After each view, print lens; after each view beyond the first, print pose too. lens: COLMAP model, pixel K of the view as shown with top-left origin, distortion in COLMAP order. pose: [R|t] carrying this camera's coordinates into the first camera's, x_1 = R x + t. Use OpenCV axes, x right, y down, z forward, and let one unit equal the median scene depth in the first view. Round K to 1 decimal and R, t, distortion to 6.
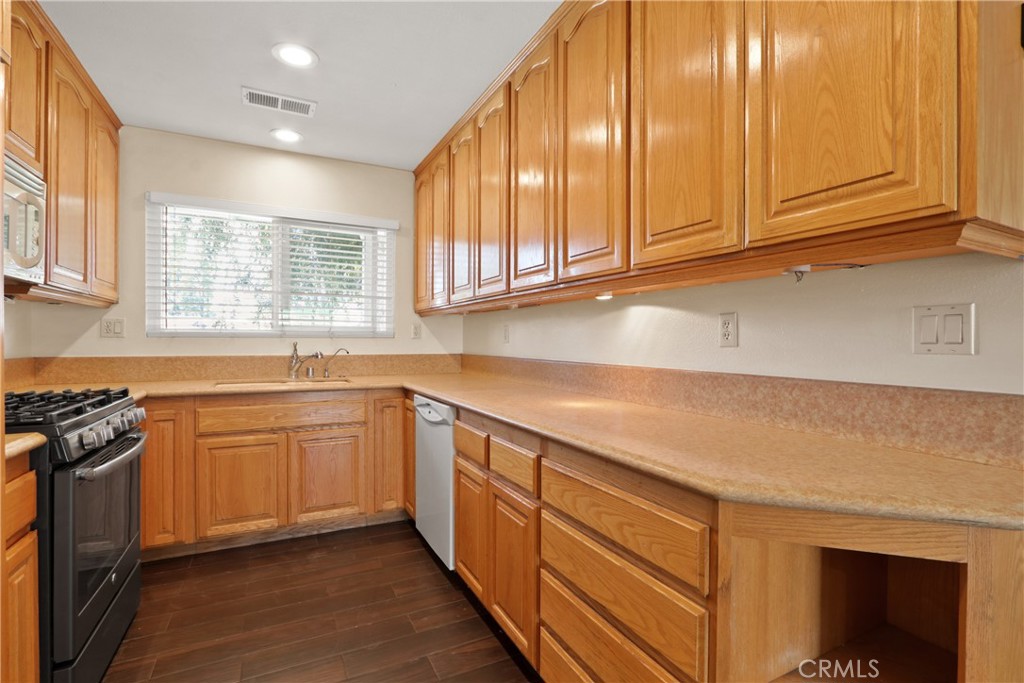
lens RADIAL K [[480.6, 0, 517.4], [0, 480.6, 344.6], [0, 0, 1]] dist [-0.007933, 0.001181]
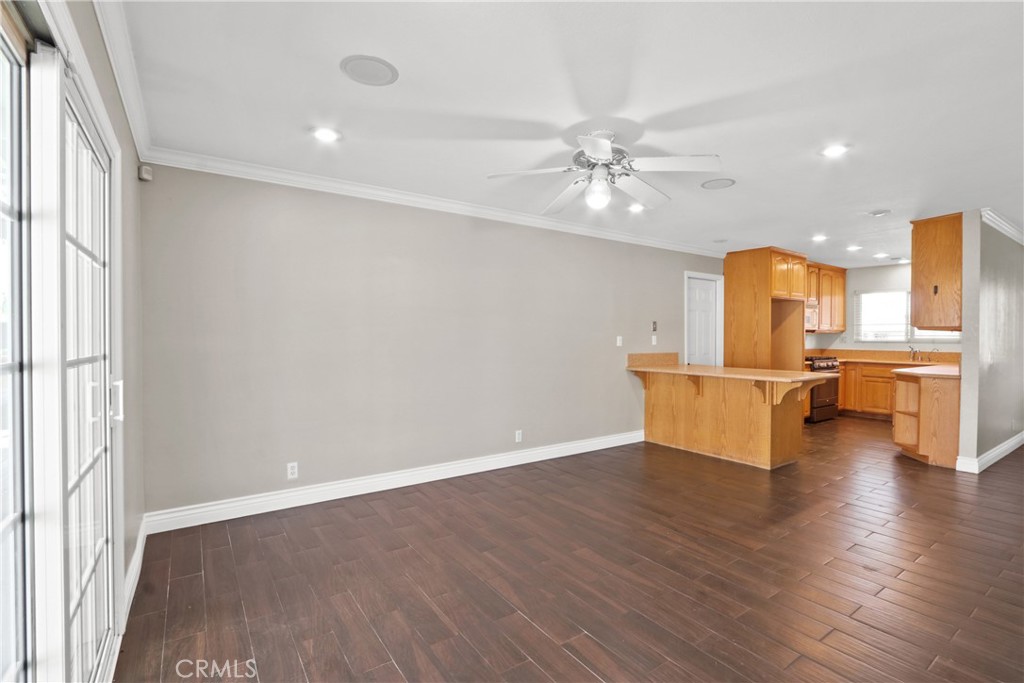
lens RADIAL K [[468.1, 0, 512.6], [0, 468.1, 343.7], [0, 0, 1]] dist [-0.019099, -0.000008]
pose [[0.129417, 0.010198, -0.991538, 1.817813], [-0.013095, 0.999877, 0.008574, -0.008175], [0.991504, 0.011875, 0.129535, -1.463794]]
